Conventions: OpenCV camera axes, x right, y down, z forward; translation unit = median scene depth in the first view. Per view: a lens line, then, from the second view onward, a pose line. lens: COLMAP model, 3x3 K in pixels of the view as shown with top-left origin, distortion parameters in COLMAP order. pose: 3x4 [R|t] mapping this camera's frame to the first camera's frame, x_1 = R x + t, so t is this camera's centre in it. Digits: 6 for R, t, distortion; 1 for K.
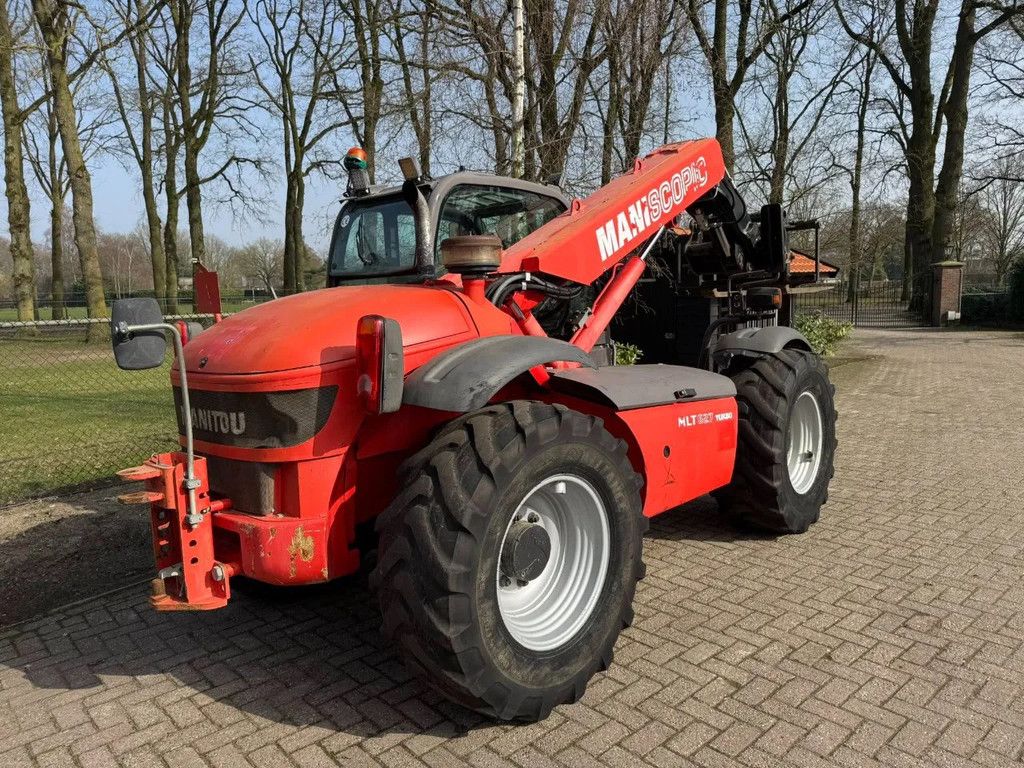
lens RADIAL K [[724.2, 0, 518.8], [0, 724.2, 390.3], [0, 0, 1]] dist [0.039719, -0.048705]
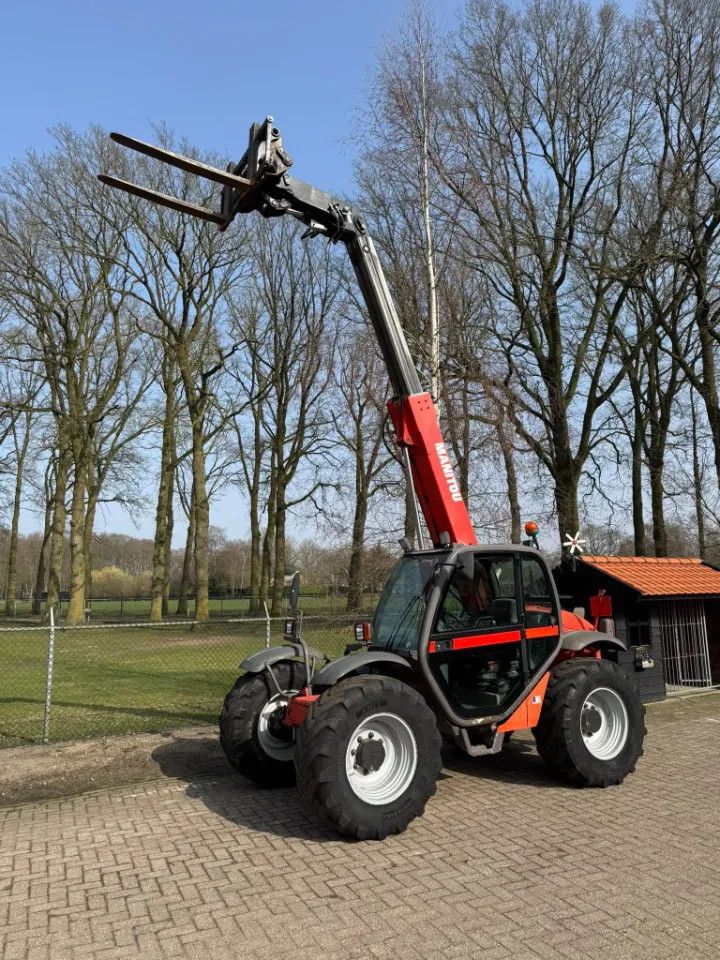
lens RADIAL K [[676.0, 0, 360.3], [0, 676.0, 475.1], [0, 0, 1]] dist [0.044750, -0.053151]
pose [[0.948290, -0.040350, -0.314830, 0.089712], [-0.054573, 0.956388, -0.286955, -0.000307], [0.312679, 0.289298, 0.904731, -0.084689]]
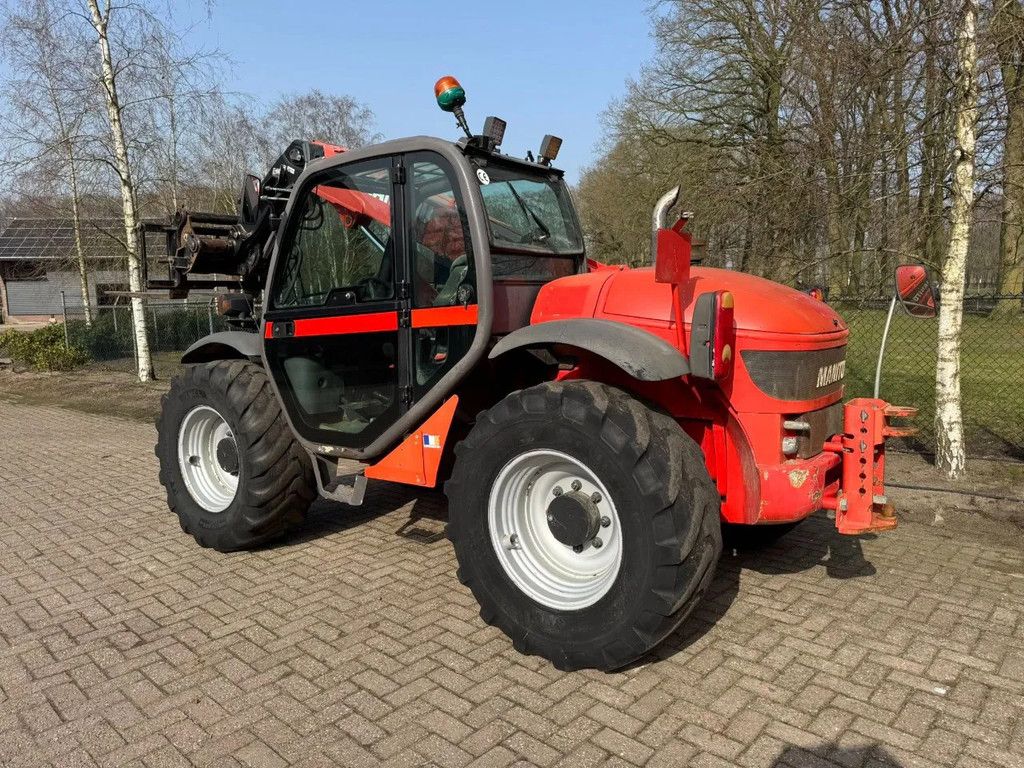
lens RADIAL K [[722.5, 0, 511.1], [0, 722.5, 379.7], [0, 0, 1]] dist [0.040532, -0.049173]
pose [[0.074205, 0.138528, -0.987575, 0.206809], [-0.117732, 0.984596, 0.129264, -0.028521], [0.990269, 0.106677, 0.089371, 0.191387]]
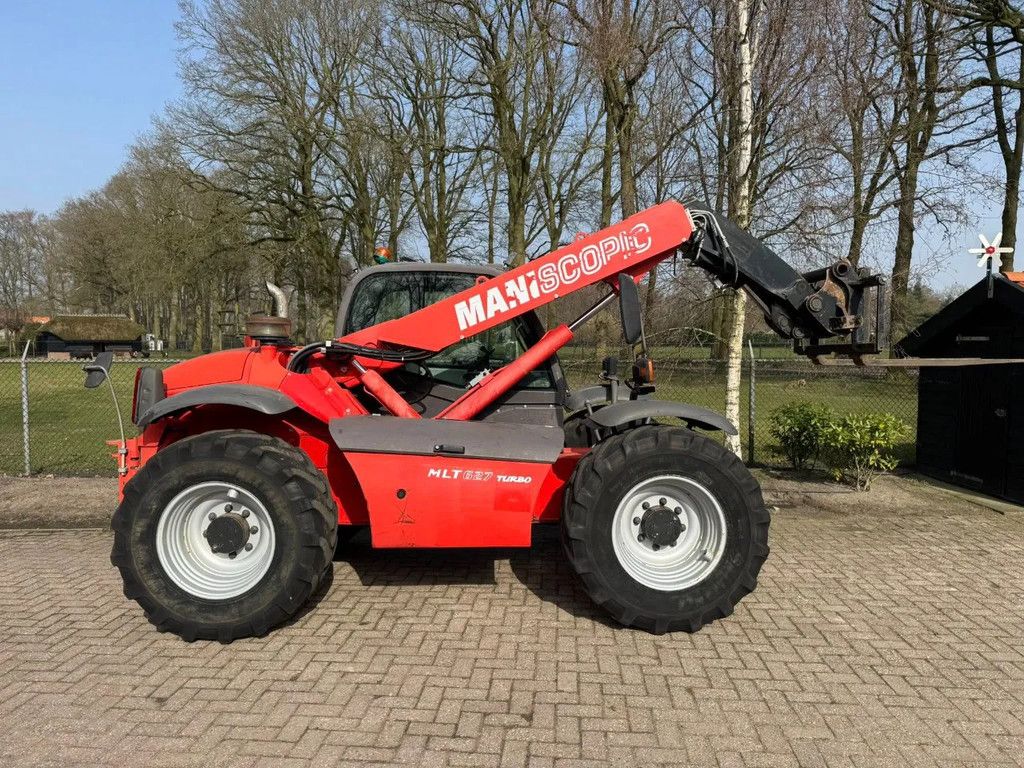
lens RADIAL K [[722.5, 0, 511.1], [0, 722.5, 379.7], [0, 0, 1]] dist [0.040532, -0.049173]
pose [[0.680693, 0.063819, -0.729784, 0.167859], [-0.116189, 0.992994, -0.021537, -0.013632], [0.723296, 0.099453, 0.683339, 0.044095]]
